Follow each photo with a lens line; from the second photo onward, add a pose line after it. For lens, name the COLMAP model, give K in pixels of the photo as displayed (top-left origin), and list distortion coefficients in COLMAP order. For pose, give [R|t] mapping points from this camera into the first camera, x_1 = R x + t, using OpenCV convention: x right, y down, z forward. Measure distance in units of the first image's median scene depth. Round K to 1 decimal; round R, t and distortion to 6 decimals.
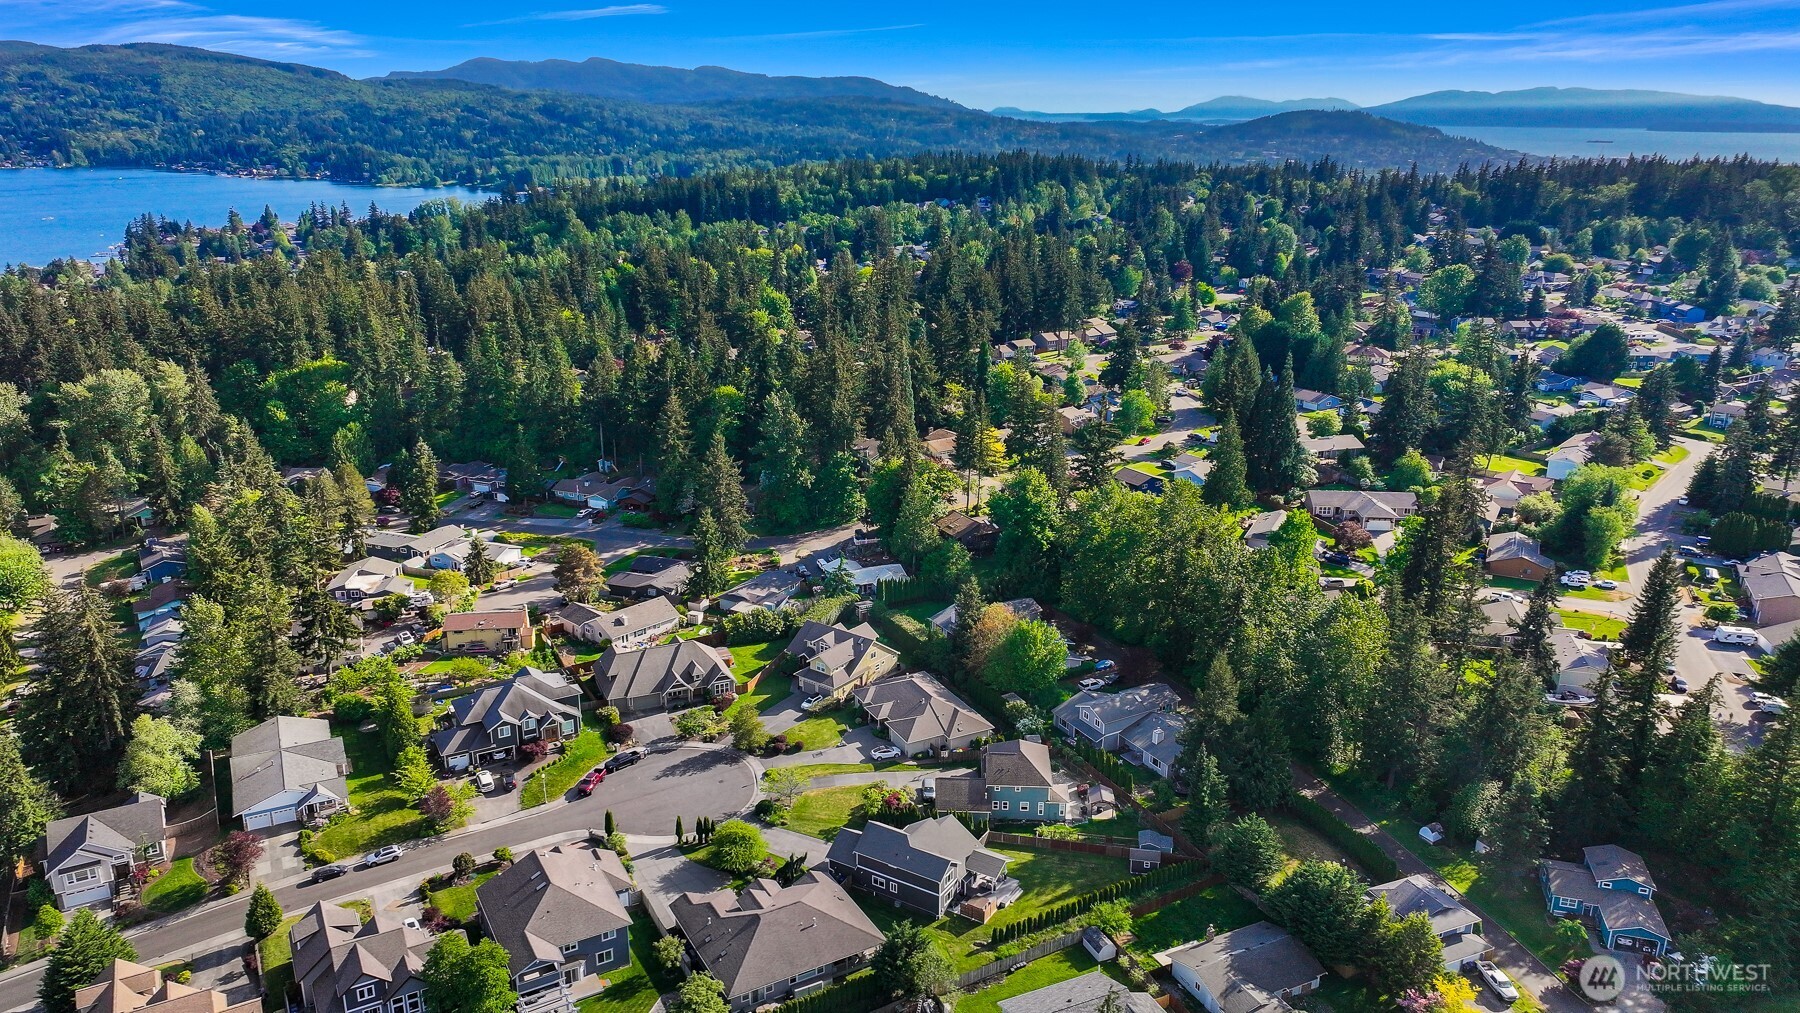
lens RADIAL K [[1234.4, 0, 900.0], [0, 1234.4, 506.5], [0, 0, 1]] dist [0.000489, 0.018488]
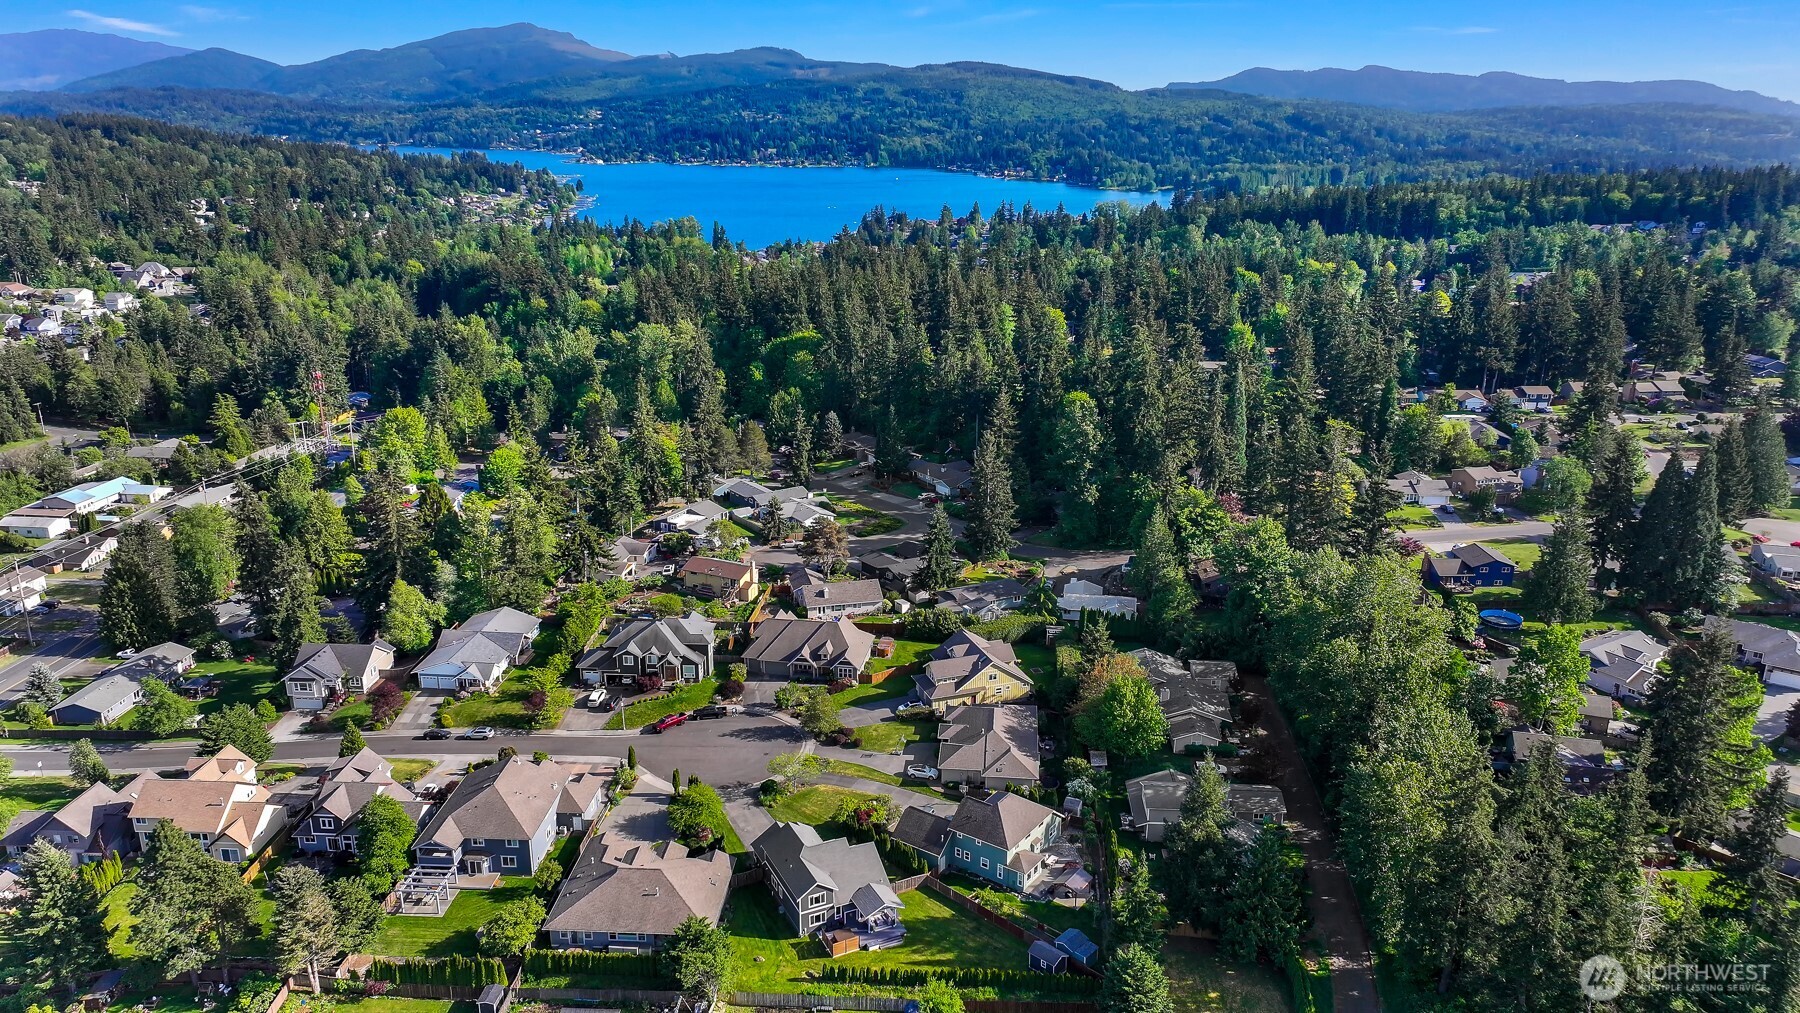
lens RADIAL K [[1234.4, 0, 900.0], [0, 1234.4, 506.5], [0, 0, 1]] dist [0.000489, 0.018488]
pose [[0.847223, 0.162513, -0.505769, 0.283096], [-0.165722, 0.985400, 0.039024, -0.025803], [0.504727, 0.050755, 0.861786, 0.101378]]
